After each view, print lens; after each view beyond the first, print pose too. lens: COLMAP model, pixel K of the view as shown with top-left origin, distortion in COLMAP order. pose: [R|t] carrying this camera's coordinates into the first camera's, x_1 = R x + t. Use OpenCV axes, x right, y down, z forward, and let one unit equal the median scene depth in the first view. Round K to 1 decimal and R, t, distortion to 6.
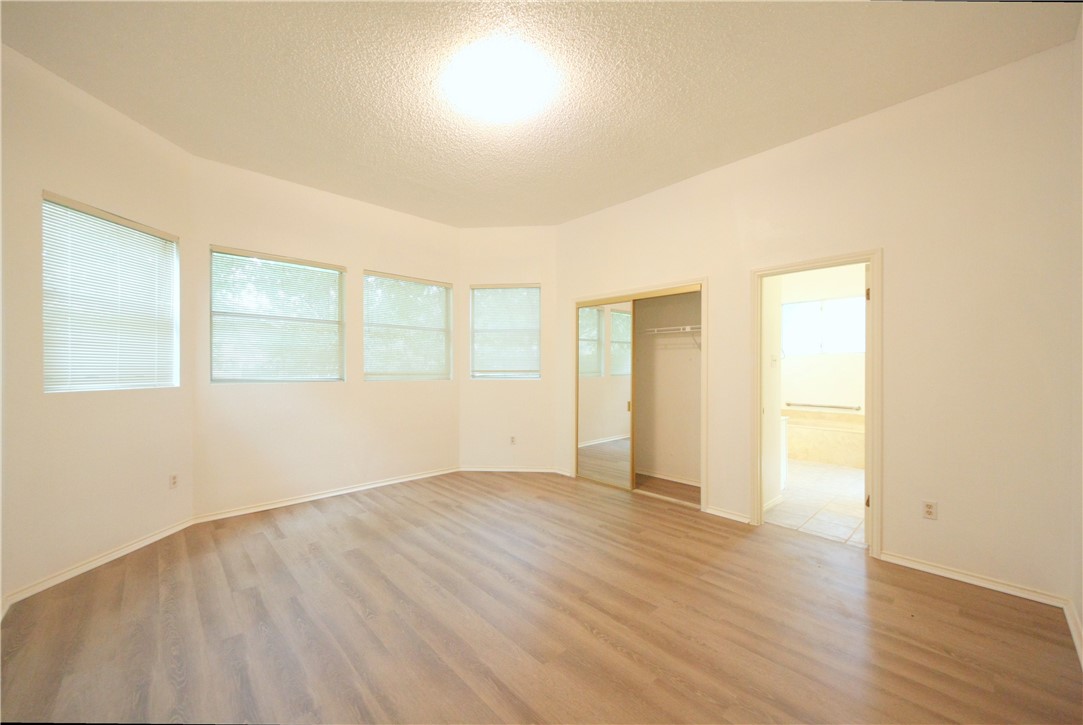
lens RADIAL K [[415.5, 0, 536.3], [0, 415.5, 366.1], [0, 0, 1]] dist [0.000719, -0.000111]
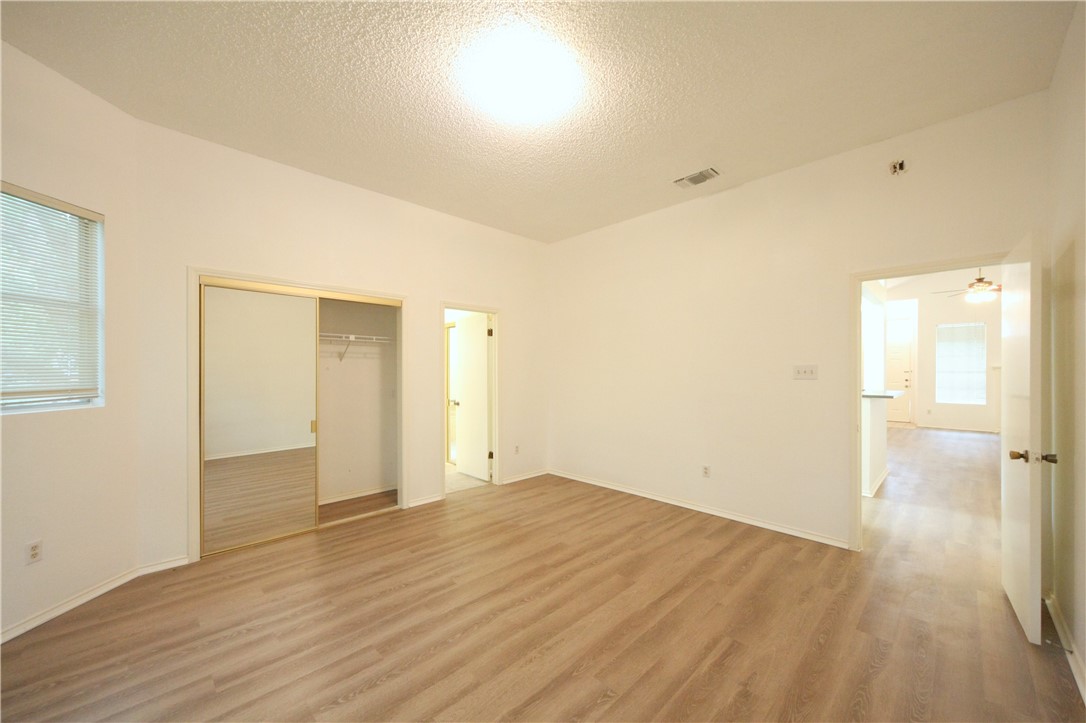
lens RADIAL K [[416.7, 0, 537.8], [0, 416.7, 368.6], [0, 0, 1]] dist [0.000719, -0.000111]
pose [[-0.042339, 0.001687, 0.999102, -0.761139], [0.000331, 0.999999, -0.001675, -0.019045], [-0.999103, 0.000260, -0.042340, 0.743203]]
